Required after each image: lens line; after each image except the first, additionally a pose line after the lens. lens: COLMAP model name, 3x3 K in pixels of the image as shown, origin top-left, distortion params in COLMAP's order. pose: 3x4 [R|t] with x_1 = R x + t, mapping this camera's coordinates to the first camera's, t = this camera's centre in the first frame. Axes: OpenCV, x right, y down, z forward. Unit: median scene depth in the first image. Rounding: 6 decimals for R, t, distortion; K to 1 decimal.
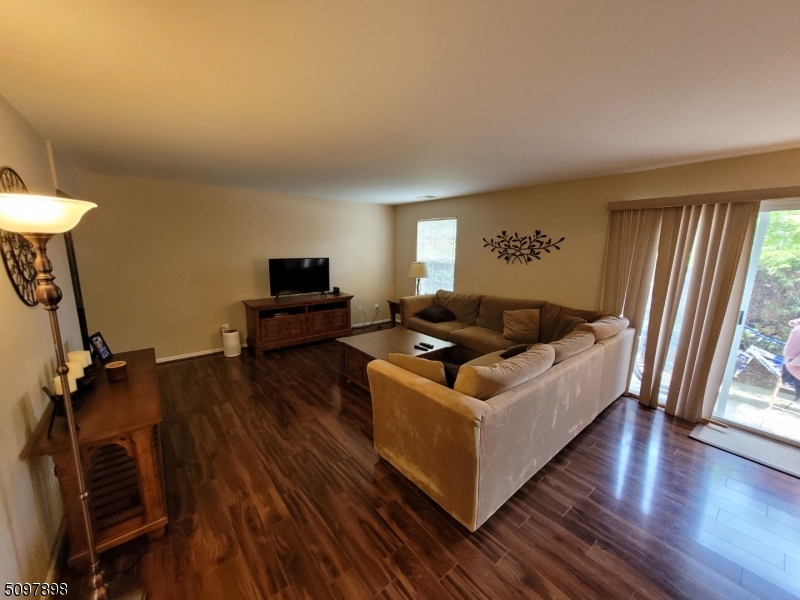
lens RADIAL K [[312.7, 0, 395.9], [0, 312.7, 299.3], [0, 0, 1]] dist [0.006035, -0.000600]
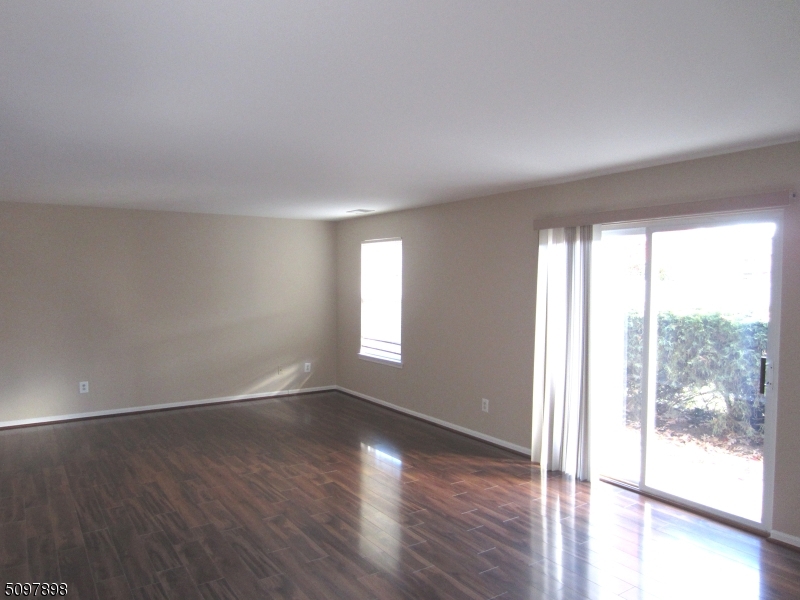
lens RADIAL K [[575.8, 0, 397.2], [0, 575.8, 301.2], [0, 0, 1]] dist [-0.028652, 0.023008]
pose [[0.996502, -0.006446, -0.083315, 0.484844], [-0.005004, 0.990629, -0.136492, 0.106074], [0.083414, 0.136431, 0.987132, -0.480845]]
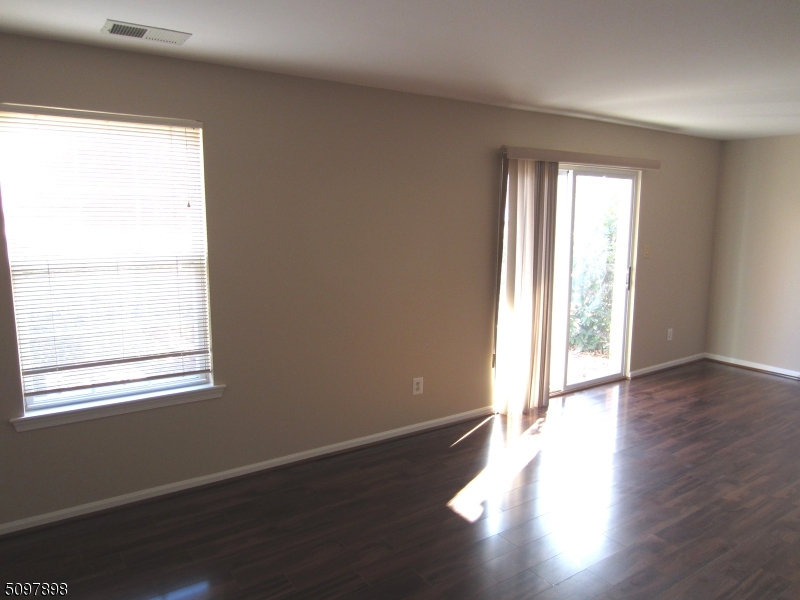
lens RADIAL K [[575.8, 0, 399.3], [0, 575.8, 300.1], [0, 0, 1]] dist [-0.028652, 0.023008]
pose [[0.076765, -0.166221, 0.983096, -0.692638], [0.164609, 0.974588, 0.151929, -0.226790], [-0.983367, 0.150164, 0.102176, 1.257337]]
